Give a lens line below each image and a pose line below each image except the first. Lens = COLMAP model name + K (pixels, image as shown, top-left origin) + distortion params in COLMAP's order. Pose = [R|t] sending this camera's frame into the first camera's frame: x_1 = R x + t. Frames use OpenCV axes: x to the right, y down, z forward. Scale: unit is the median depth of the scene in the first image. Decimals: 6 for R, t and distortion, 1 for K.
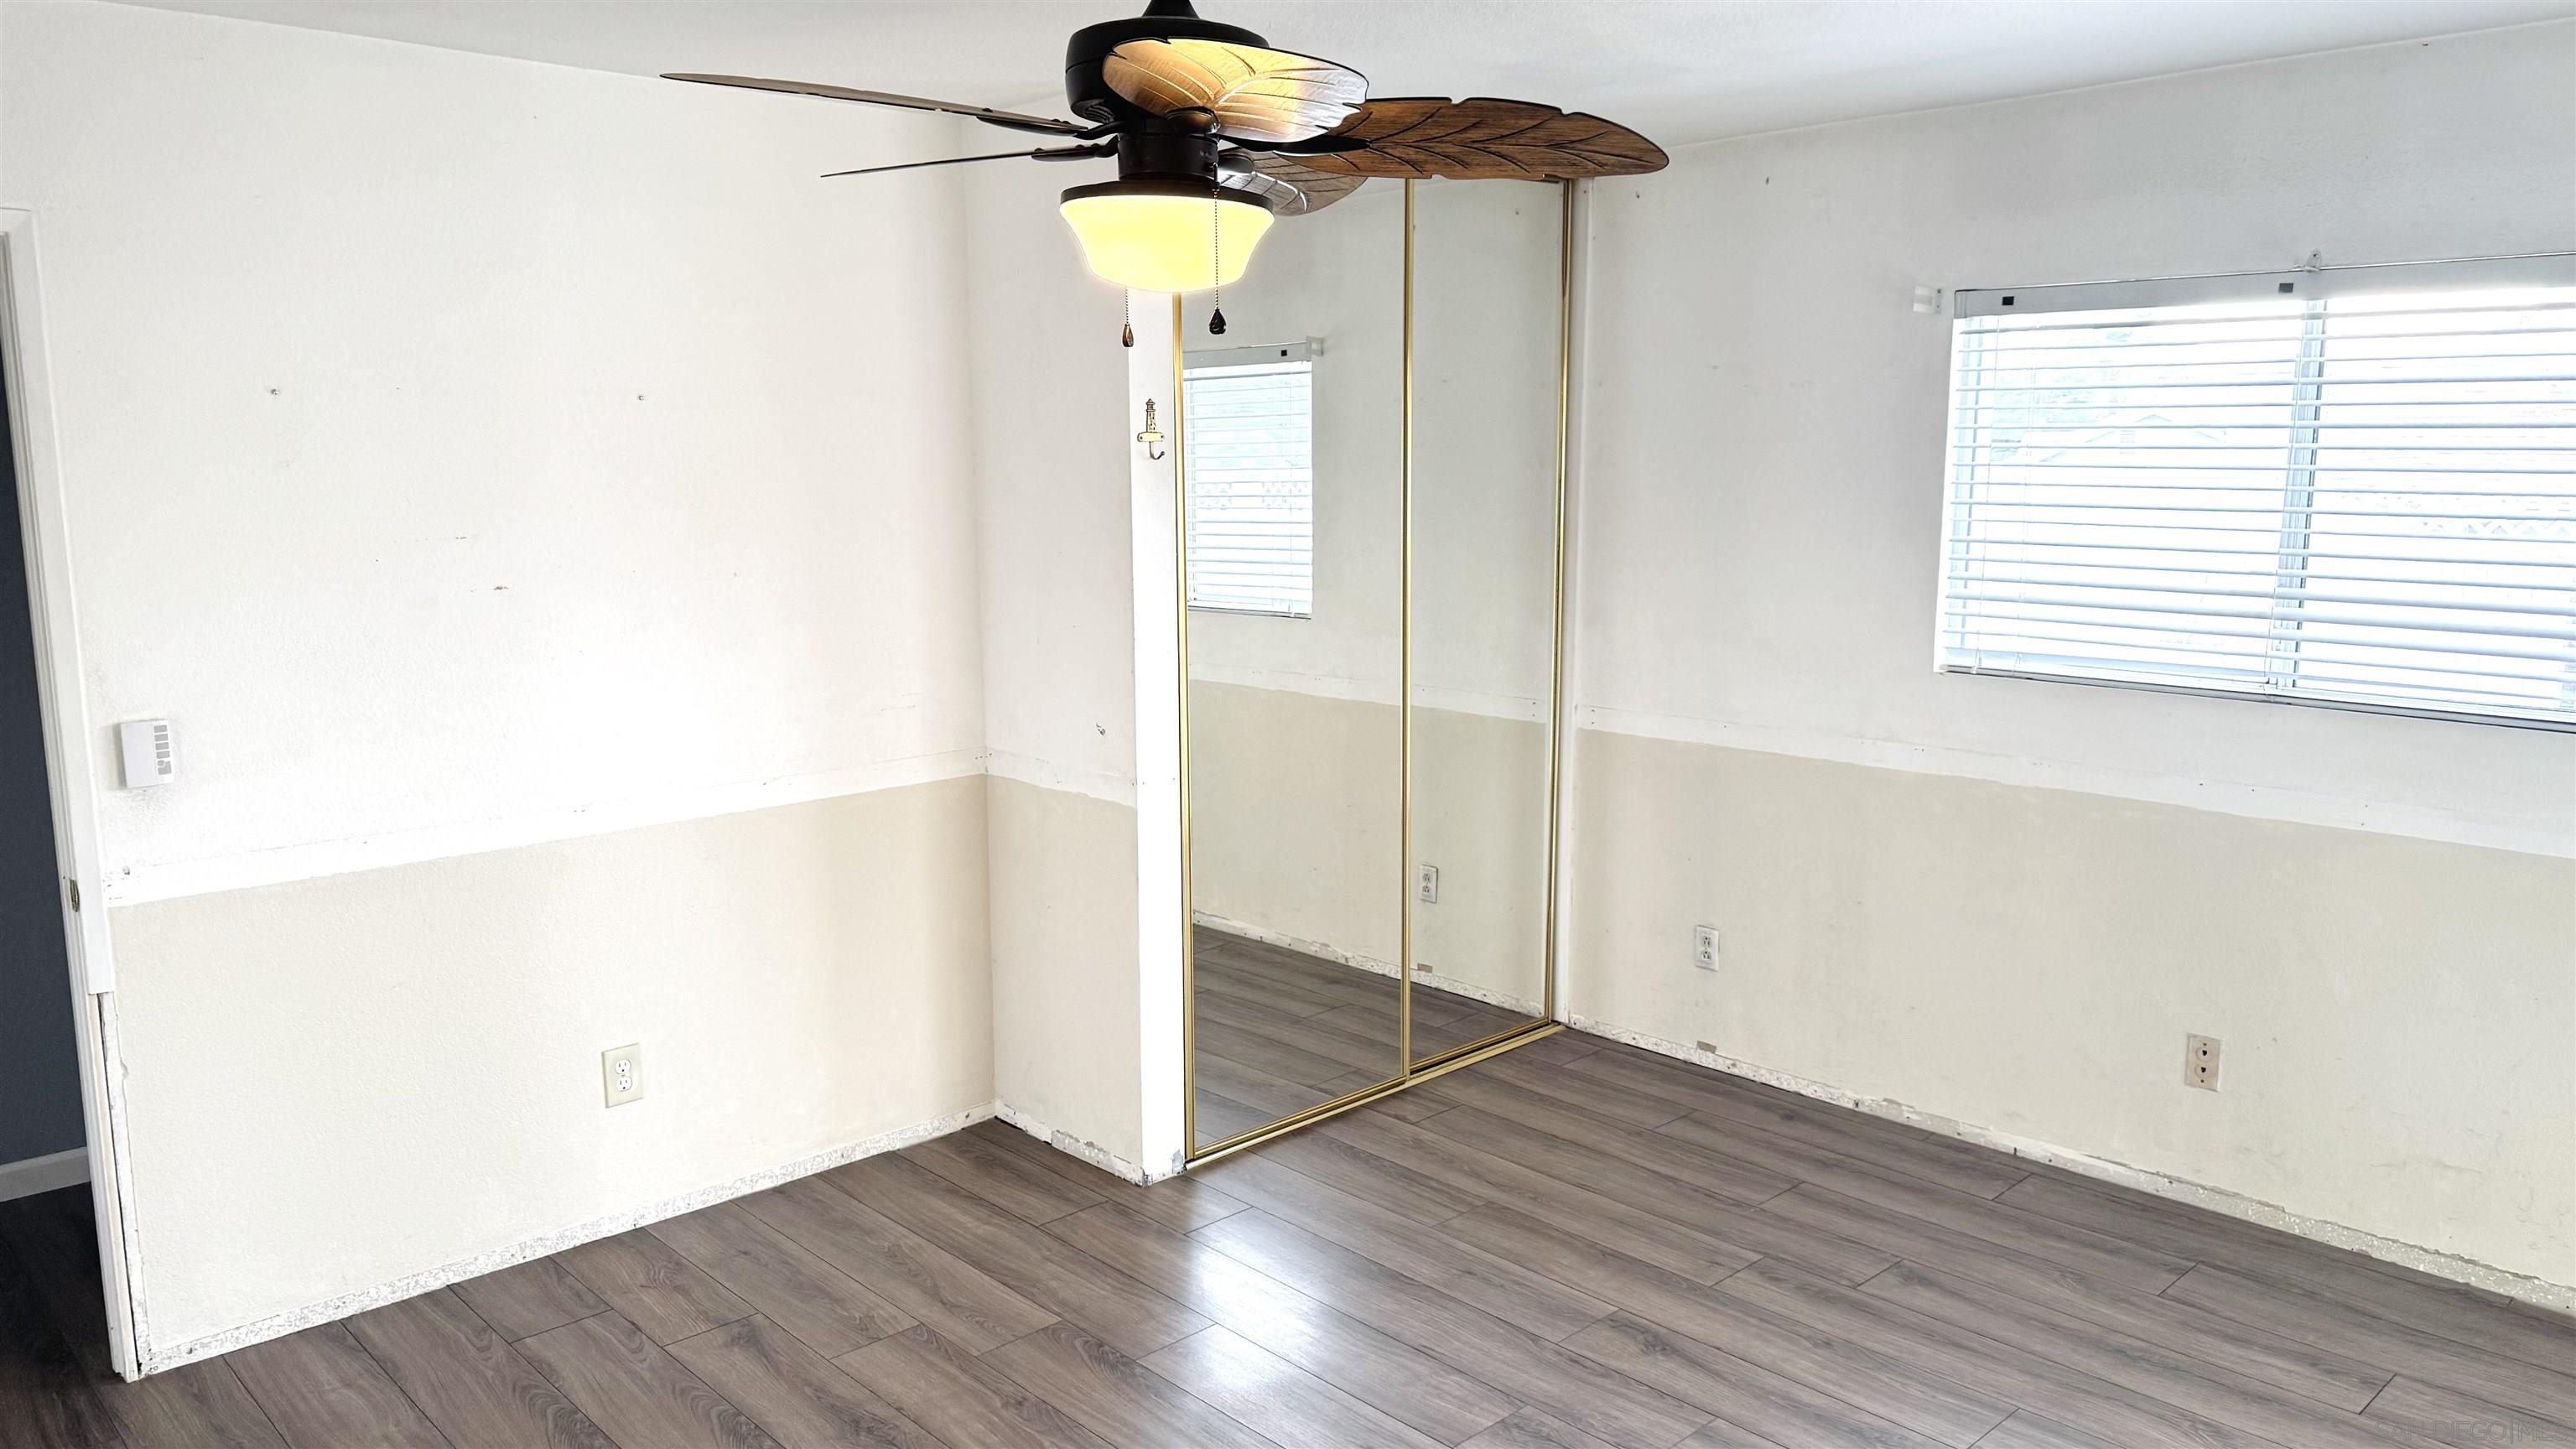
lens RADIAL K [[1835.5, 0, 1277.3], [0, 1835.5, 735.4], [0, 0, 1]] dist [0.028583, -0.055094]
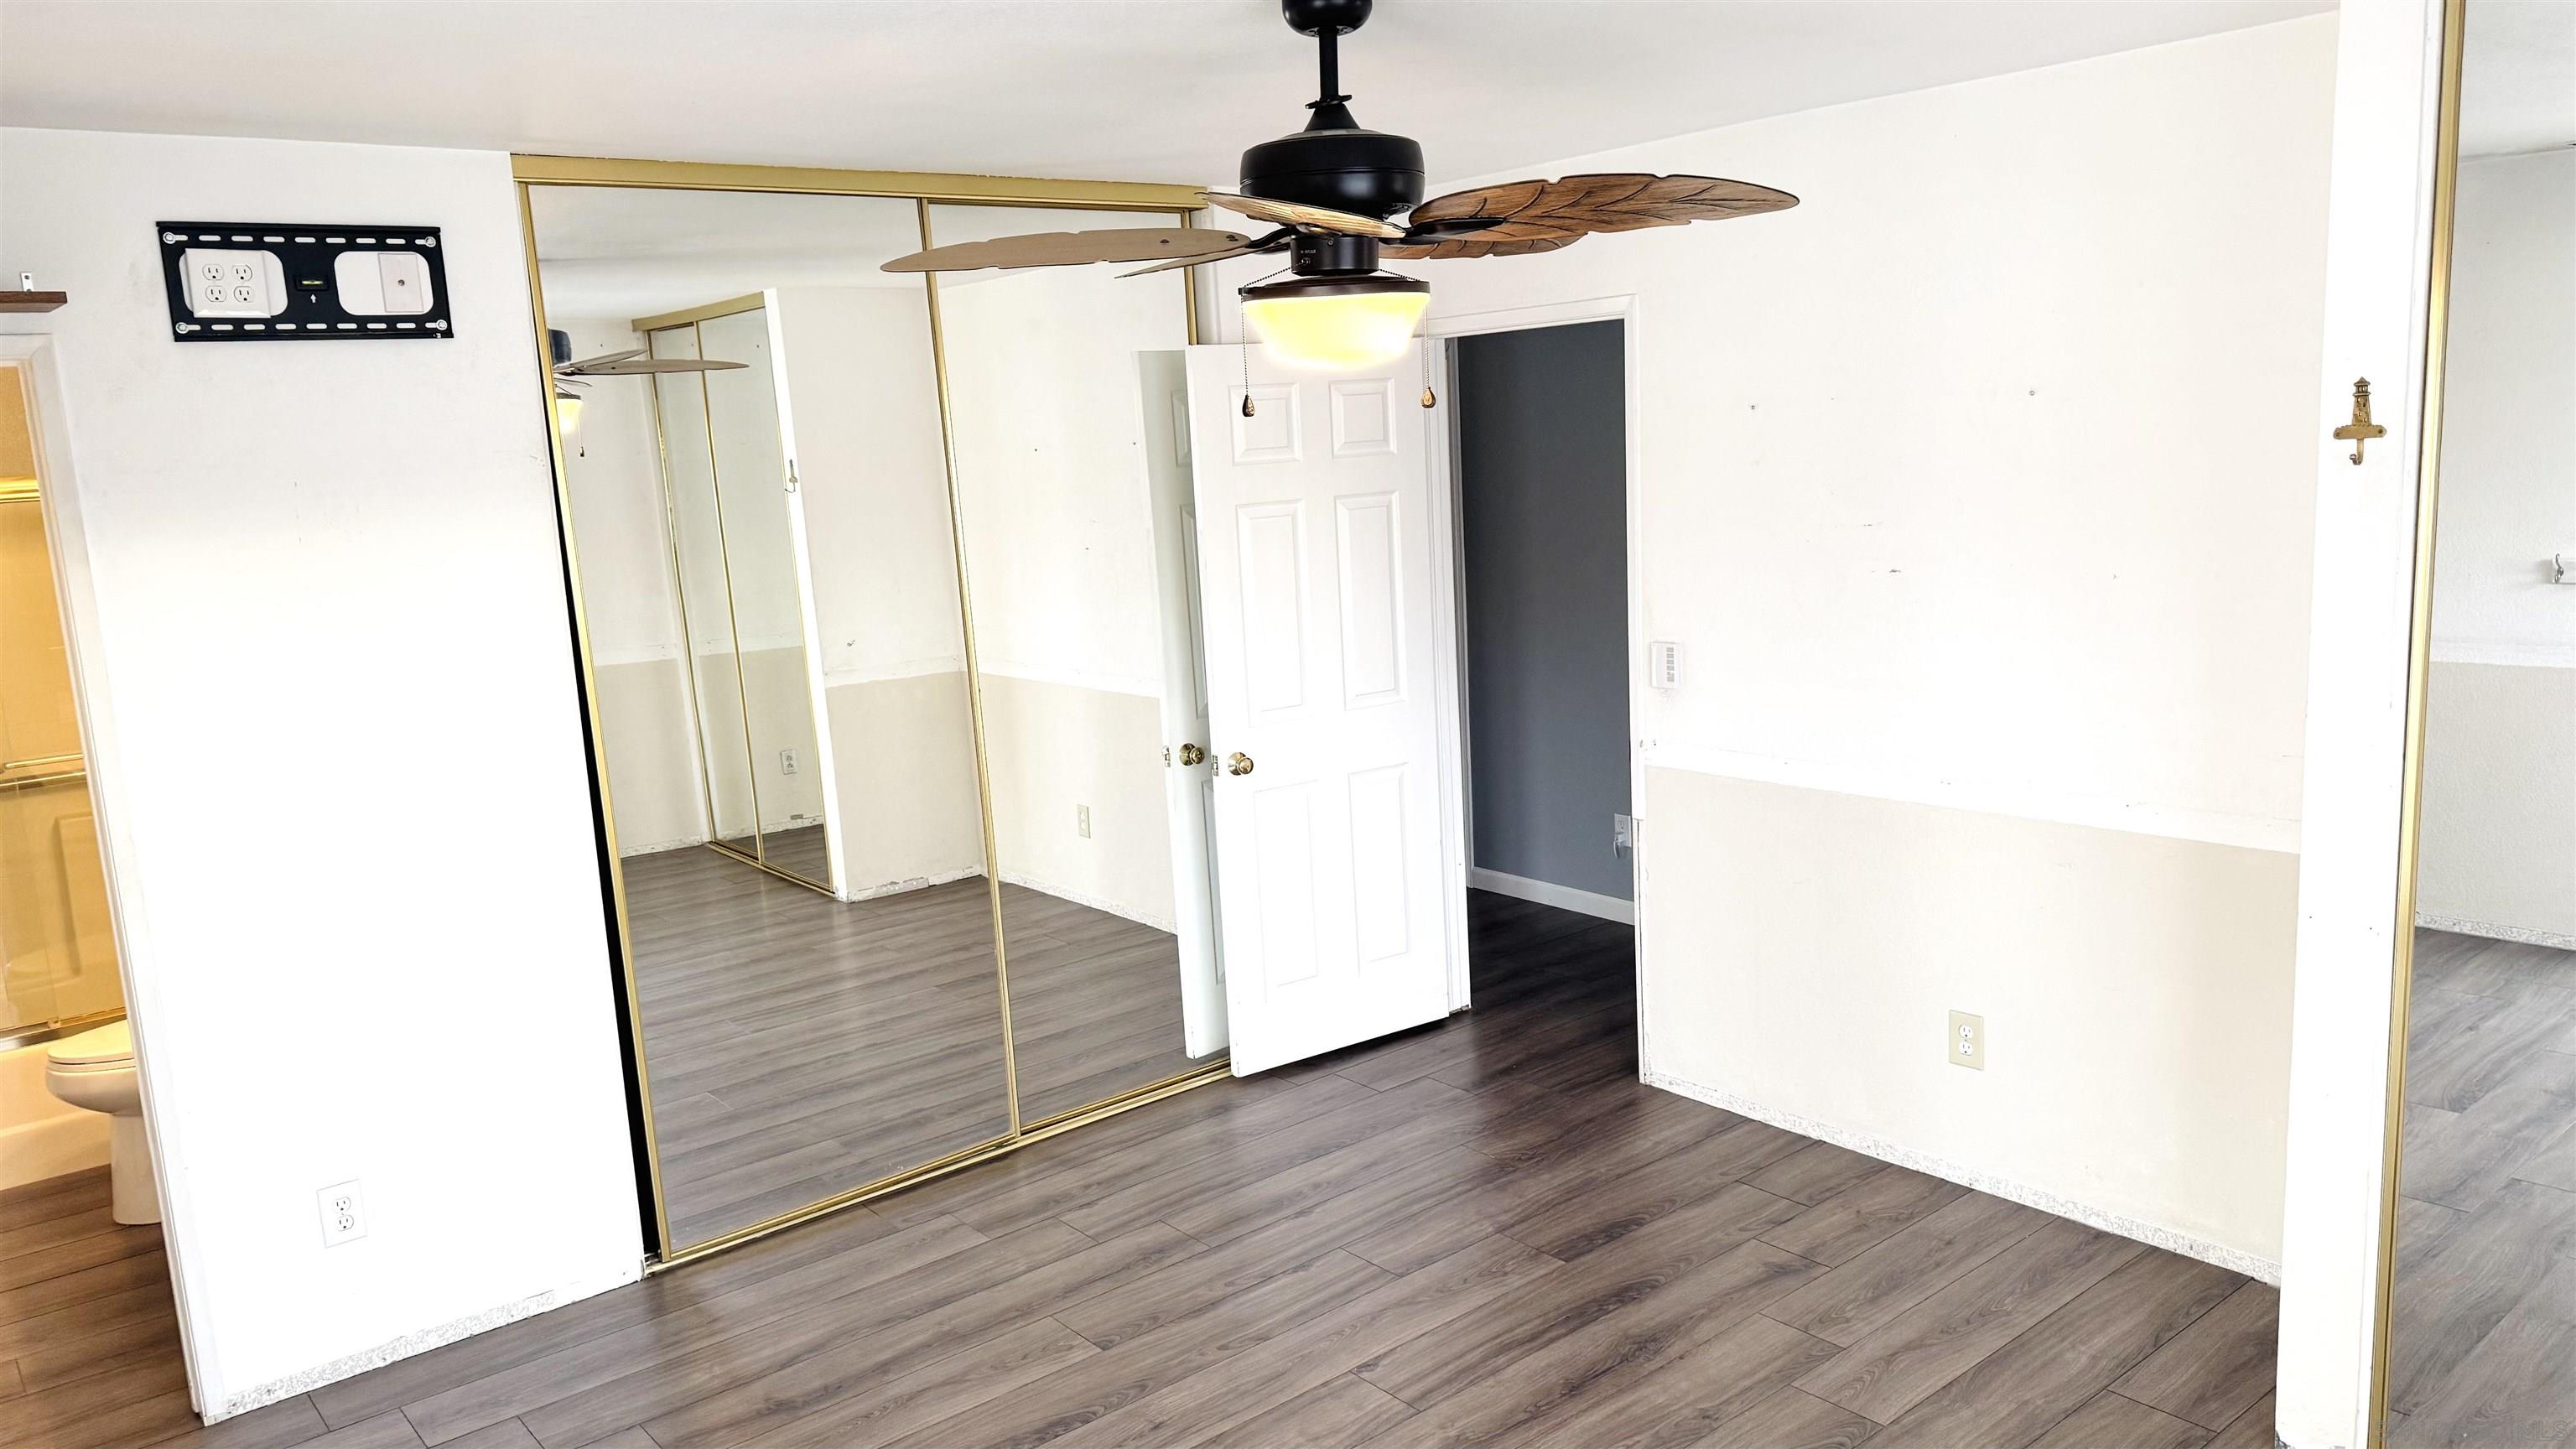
lens RADIAL K [[1786.0, 0, 1288.0], [0, 1786.0, 724.5], [0, 0, 1]] dist [-0.001342, -0.001319]
pose [[-0.072167, 0.171608, -0.982519, 0.647812], [-0.102737, 0.978568, 0.178464, -0.135162], [0.992087, 0.113820, -0.052990, 0.650634]]
